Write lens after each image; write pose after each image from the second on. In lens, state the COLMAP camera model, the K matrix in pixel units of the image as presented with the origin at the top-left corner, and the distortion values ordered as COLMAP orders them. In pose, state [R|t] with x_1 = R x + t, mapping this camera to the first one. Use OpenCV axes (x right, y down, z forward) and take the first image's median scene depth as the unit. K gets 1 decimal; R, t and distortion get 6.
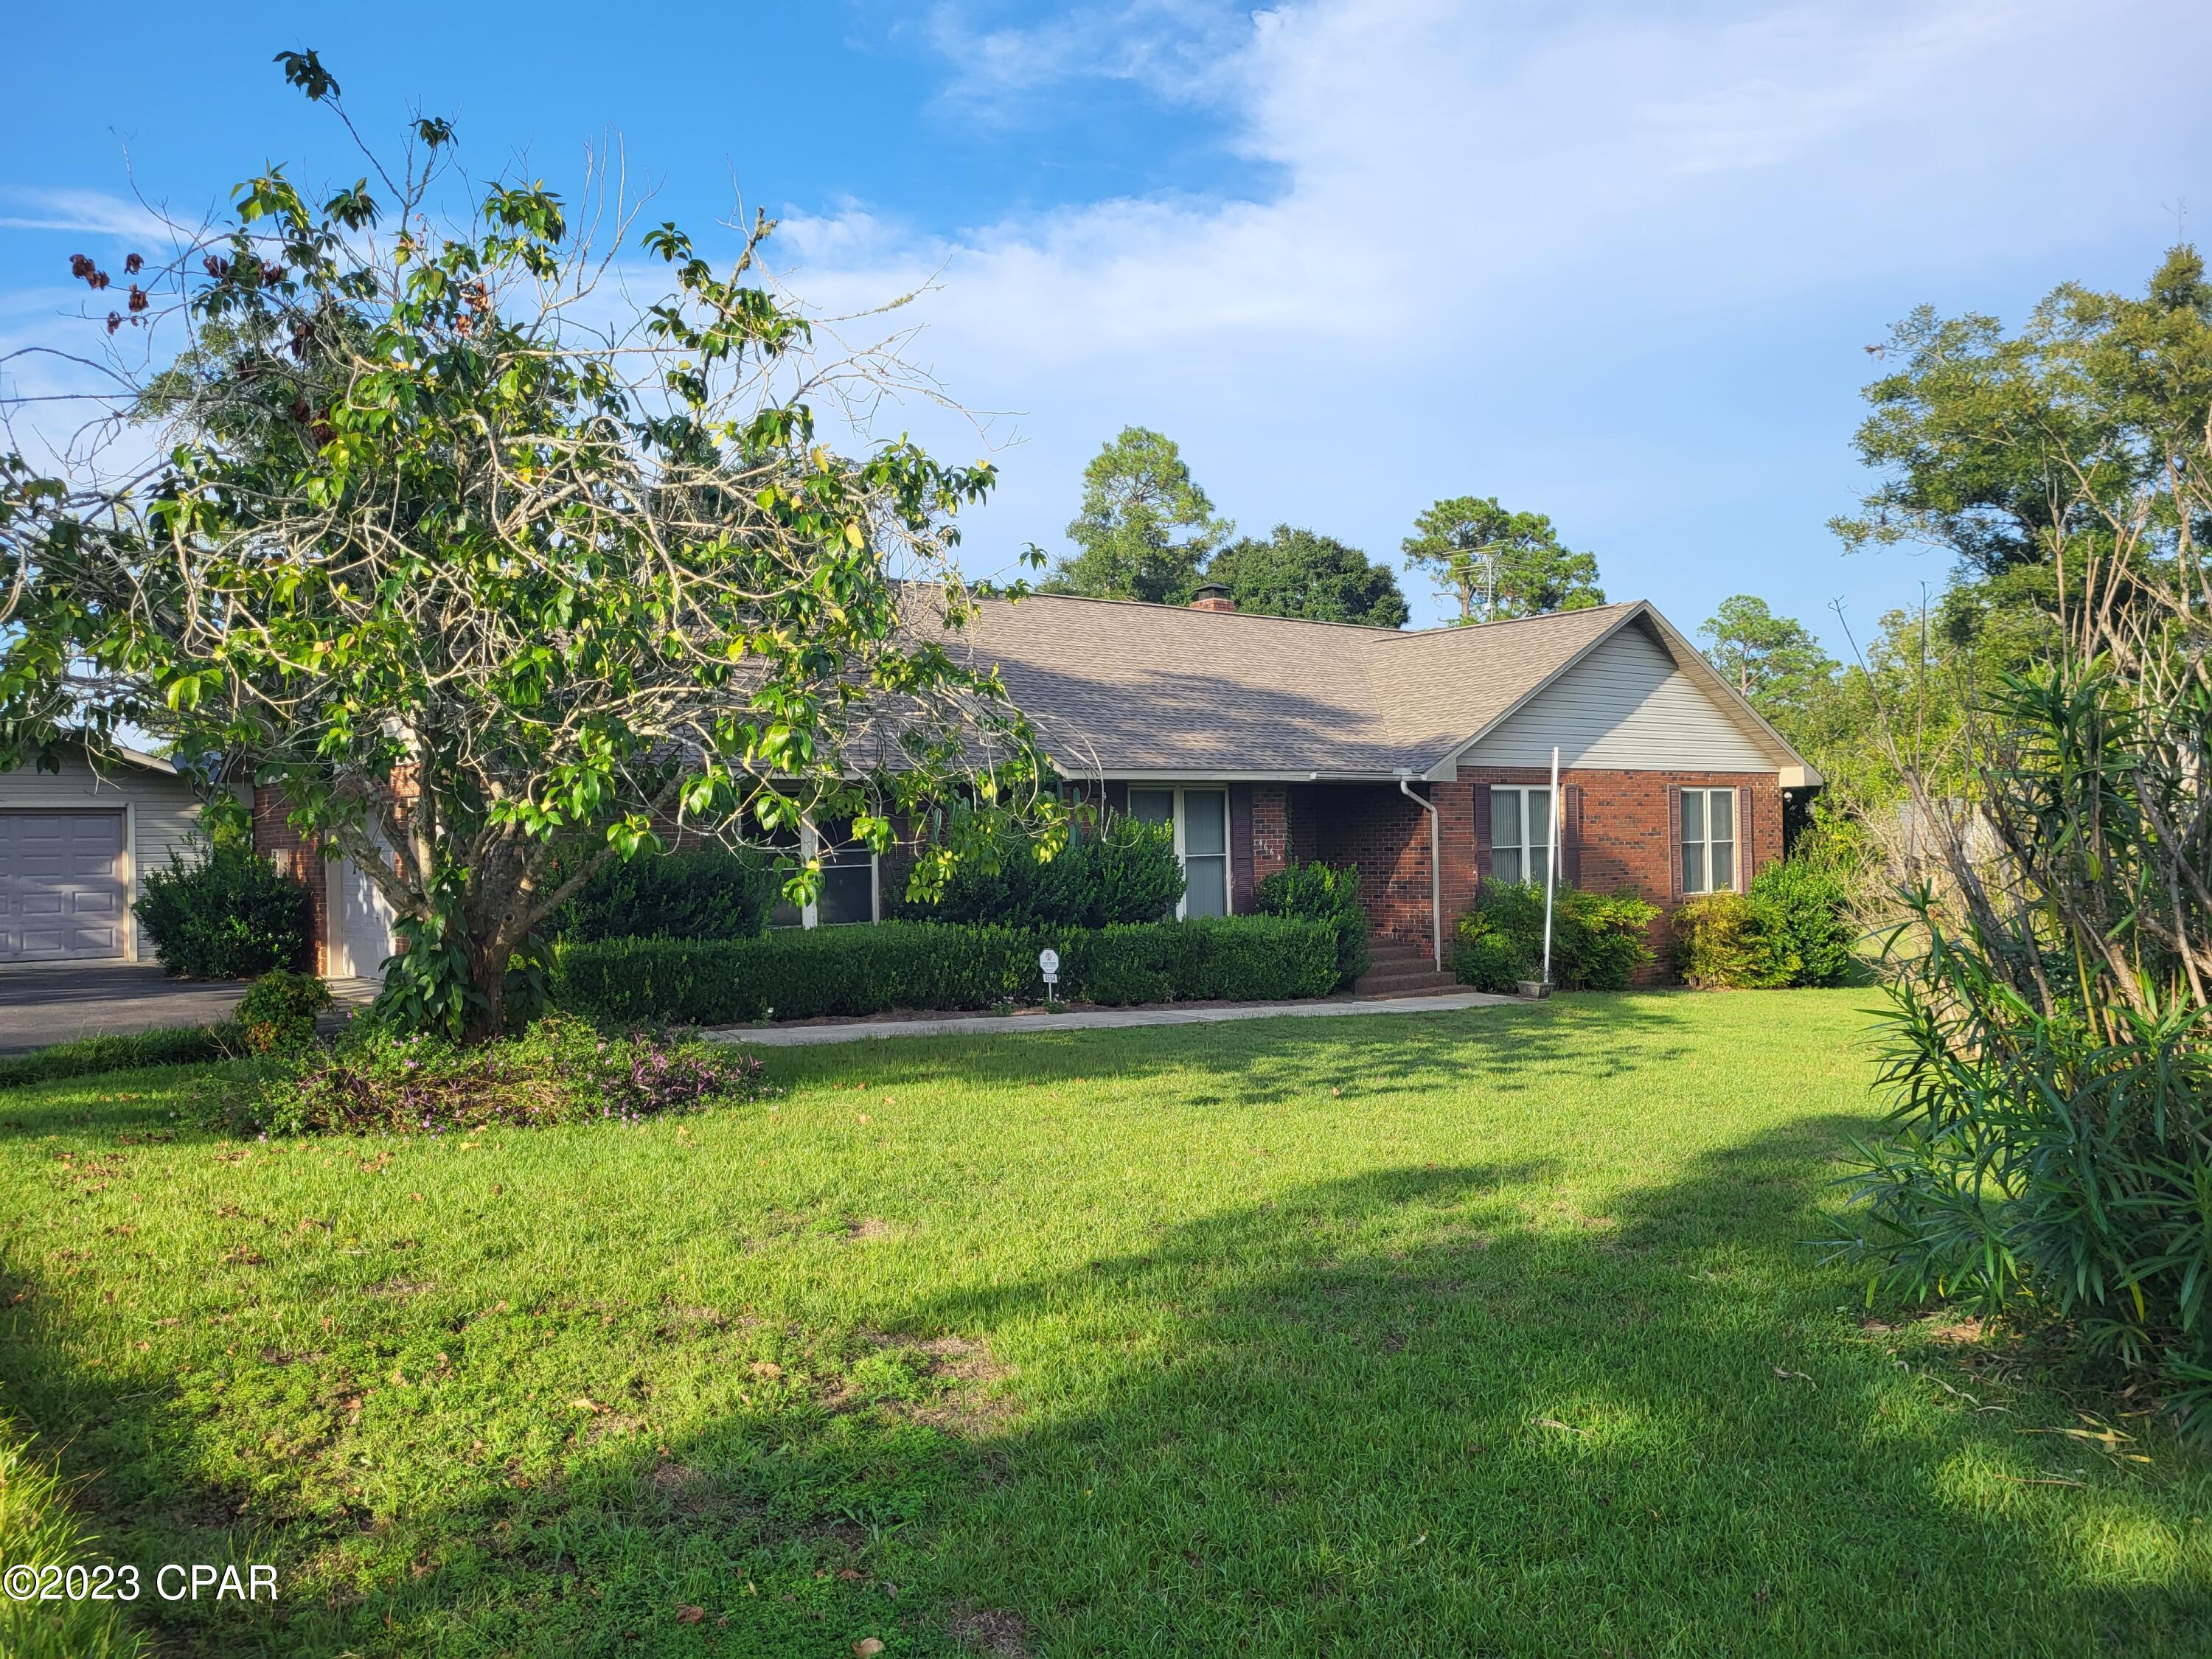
lens RADIAL K [[1679.5, 0, 1078.6], [0, 1679.5, 842.1], [0, 0, 1]] dist [0.050727, -0.002794]
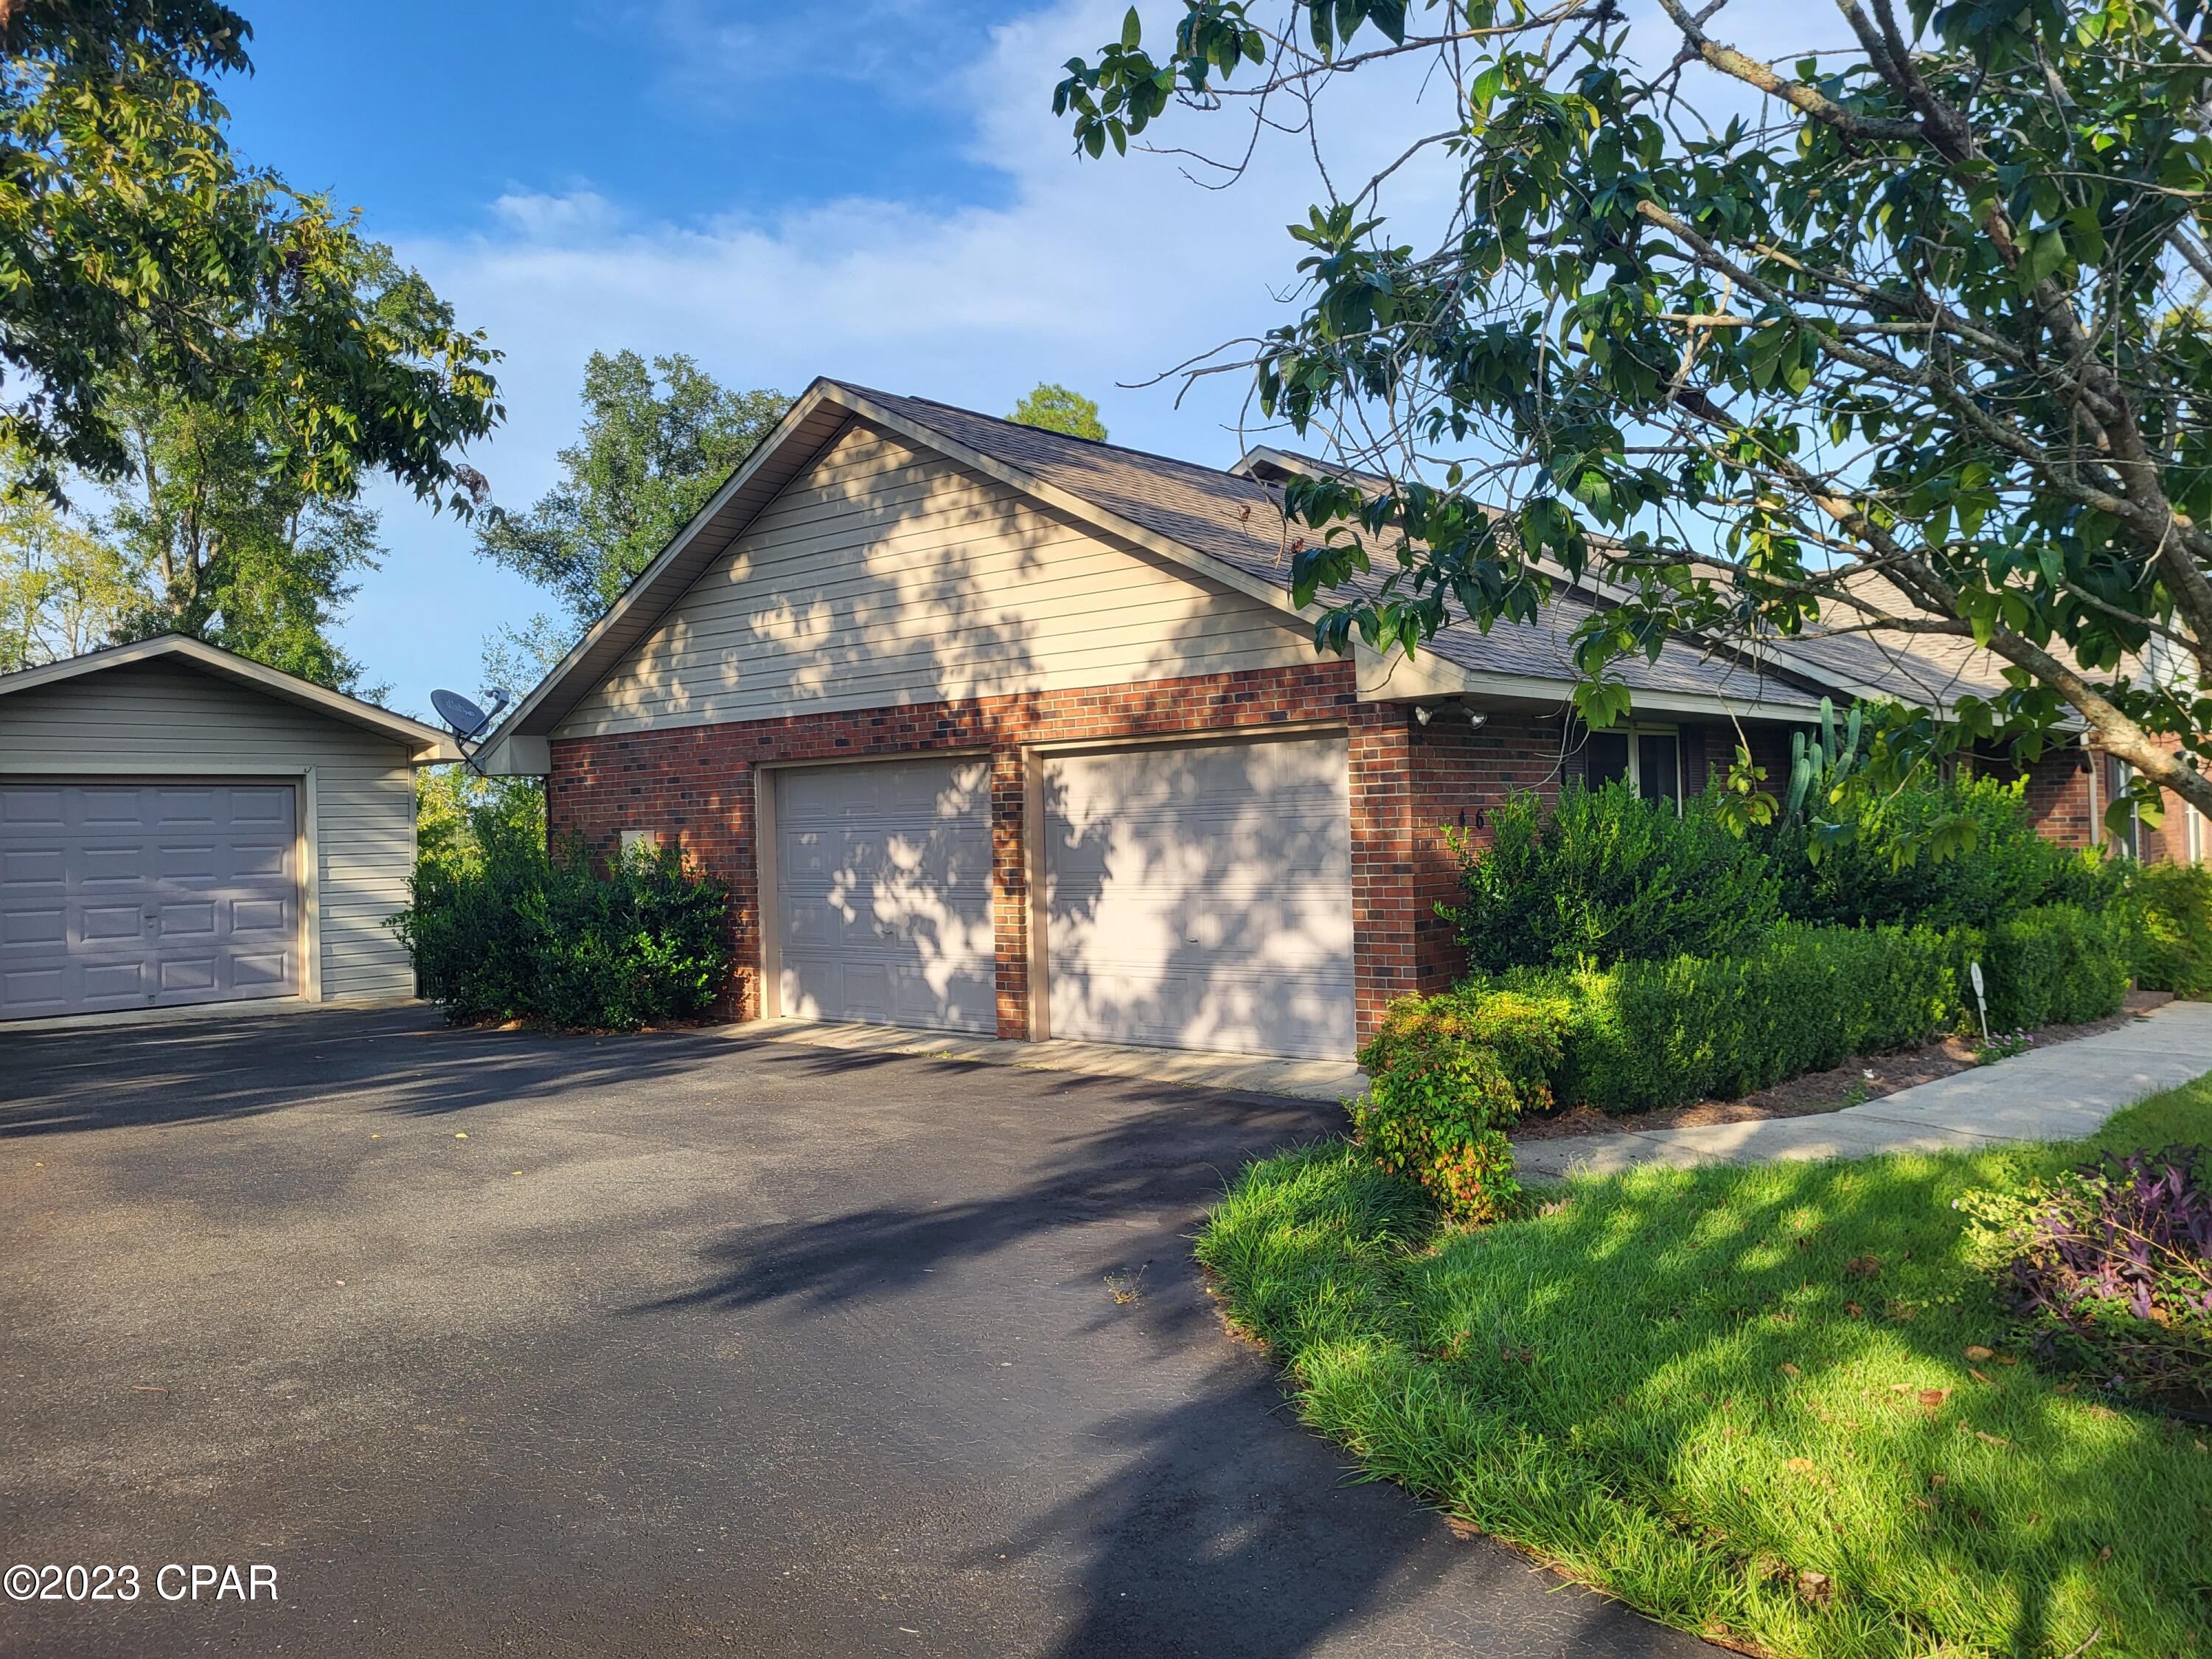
lens RADIAL K [[1627.3, 0, 1106.0], [0, 1627.3, 829.5], [0, 0, 1]] dist [0.018517, -0.002963]
pose [[0.981254, -0.010507, 0.192431, -0.340848], [0.010729, 0.999942, -0.000109, 0.004408], [-0.192419, 0.002172, 0.981310, 0.268559]]
